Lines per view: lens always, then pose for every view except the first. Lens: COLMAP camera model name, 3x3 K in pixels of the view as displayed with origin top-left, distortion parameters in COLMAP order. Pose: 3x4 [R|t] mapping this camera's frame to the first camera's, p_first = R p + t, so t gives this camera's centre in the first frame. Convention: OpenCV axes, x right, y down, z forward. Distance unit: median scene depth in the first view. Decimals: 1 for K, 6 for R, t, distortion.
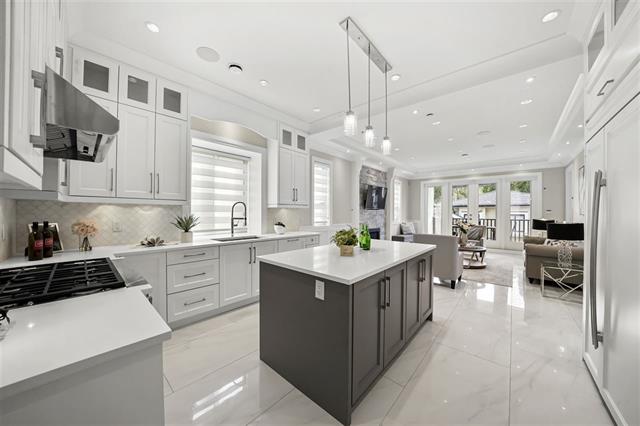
lens RADIAL K [[219.3, 0, 318.9], [0, 219.3, 213.5], [0, 0, 1]] dist [-0.008987, -0.000095]
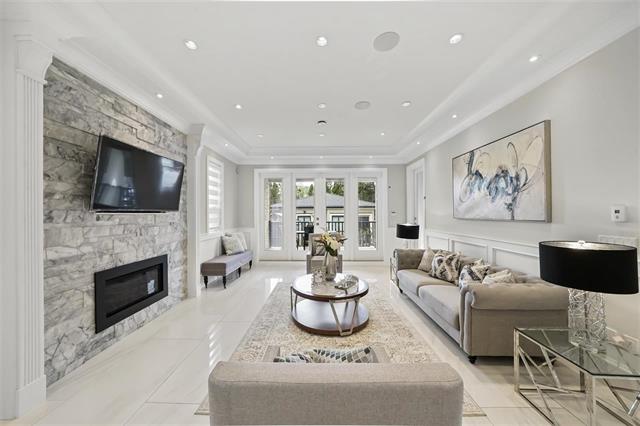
lens RADIAL K [[219.3, 0, 317.9], [0, 219.3, 213.6], [0, 0, 1]] dist [-0.008987, -0.000095]
pose [[0.750893, -0.008851, 0.660365, 0.206867], [0.010685, 0.999942, 0.001252, -0.011004], [-0.660338, 0.006115, 0.750944, 0.453401]]
